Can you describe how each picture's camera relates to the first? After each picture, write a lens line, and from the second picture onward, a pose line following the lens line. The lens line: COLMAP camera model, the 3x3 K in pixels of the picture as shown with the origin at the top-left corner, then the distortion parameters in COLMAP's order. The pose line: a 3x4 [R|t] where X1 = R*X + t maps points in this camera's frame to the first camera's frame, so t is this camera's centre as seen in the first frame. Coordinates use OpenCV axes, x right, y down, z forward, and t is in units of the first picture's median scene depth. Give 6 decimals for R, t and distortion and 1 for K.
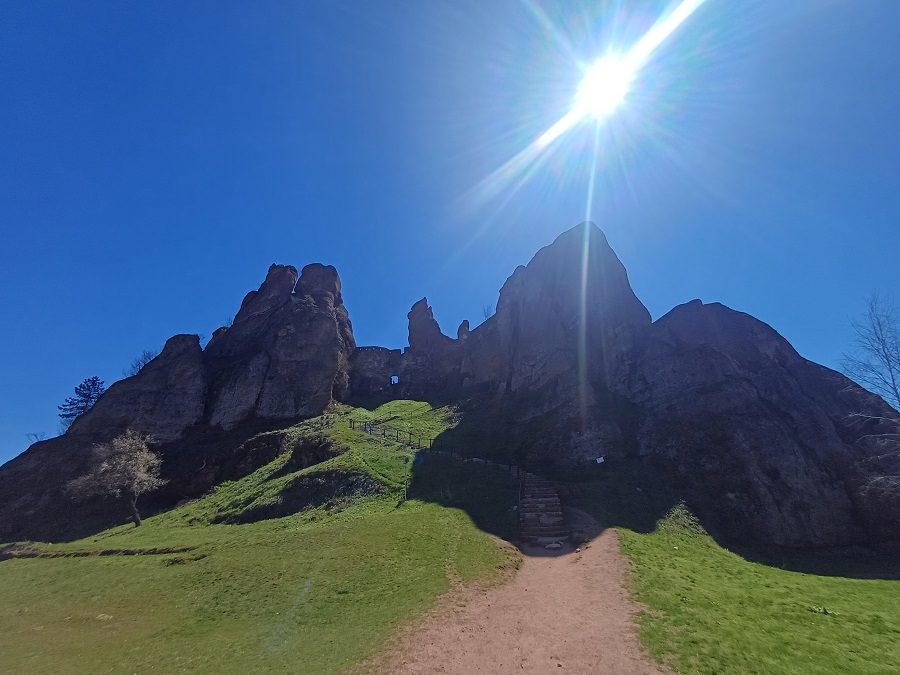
lens RADIAL K [[411.7, 0, 458.1], [0, 411.7, 338.6], [0, 0, 1]] dist [-0.000248, 0.000403]
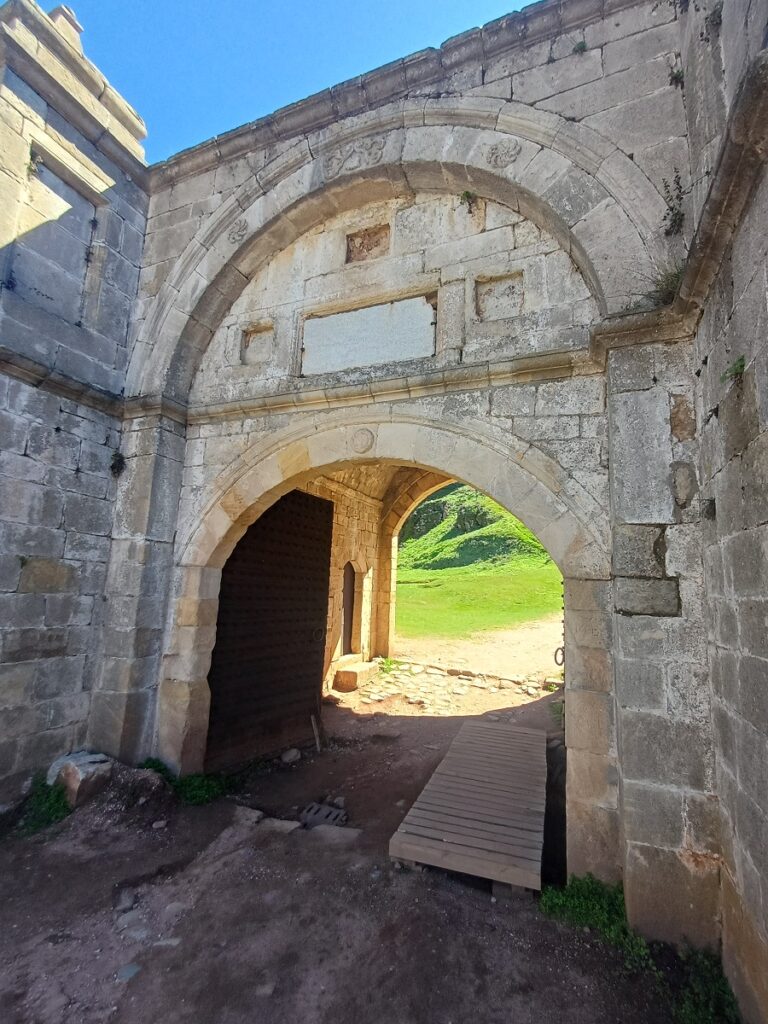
lens RADIAL K [[468.4, 0, 385.6], [0, 468.4, 518.2], [0, 0, 1]] dist [-0.000248, 0.000403]
pose [[0.891912, -0.004415, -0.452187, 0.032095], [0.139896, 0.953593, 0.266627, -0.086820], [0.430026, -0.301067, 0.851138, -0.197053]]
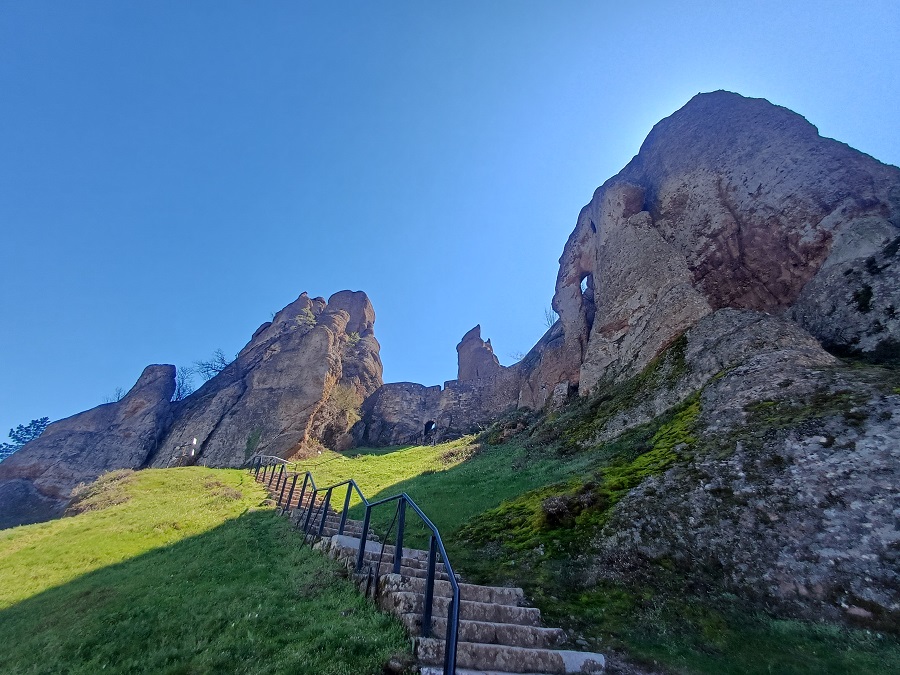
lens RADIAL K [[411.7, 0, 452.7], [0, 411.7, 335.7], [0, 0, 1]] dist [-0.000248, 0.000403]
pose [[0.969797, -0.075766, -0.231848, 0.082022], [0.029469, 0.979965, -0.196978, 0.116601], [0.242127, 0.184196, 0.952600, 0.395858]]
